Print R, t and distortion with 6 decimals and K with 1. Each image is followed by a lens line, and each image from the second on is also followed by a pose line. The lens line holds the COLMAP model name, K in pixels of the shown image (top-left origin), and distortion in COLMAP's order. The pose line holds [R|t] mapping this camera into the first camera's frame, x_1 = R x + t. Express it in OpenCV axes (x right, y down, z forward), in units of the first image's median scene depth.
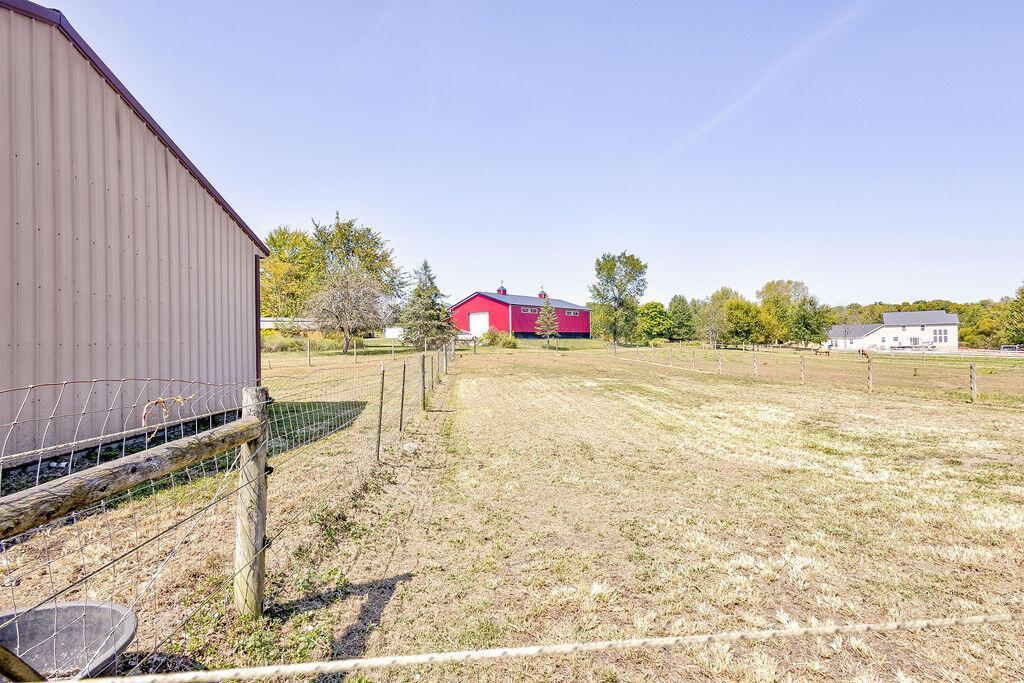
lens RADIAL K [[462.3, 0, 512.0], [0, 462.3, 341.5], [0, 0, 1]] dist [0.002197, 0.000001]
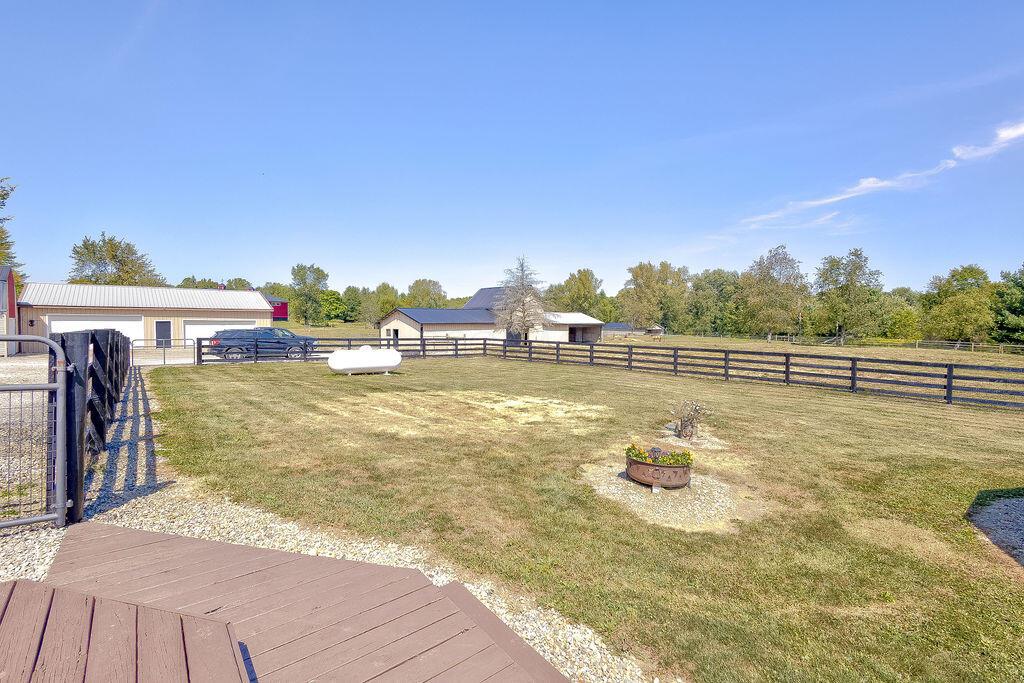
lens RADIAL K [[462.3, 0, 512.0], [0, 462.3, 341.5], [0, 0, 1]] dist [0.002197, 0.000001]
pose [[0.783102, -0.011259, 0.621791, -0.110401], [-0.020242, 0.998845, 0.043579, -0.012044], [-0.621564, -0.046713, 0.781970, -0.348354]]
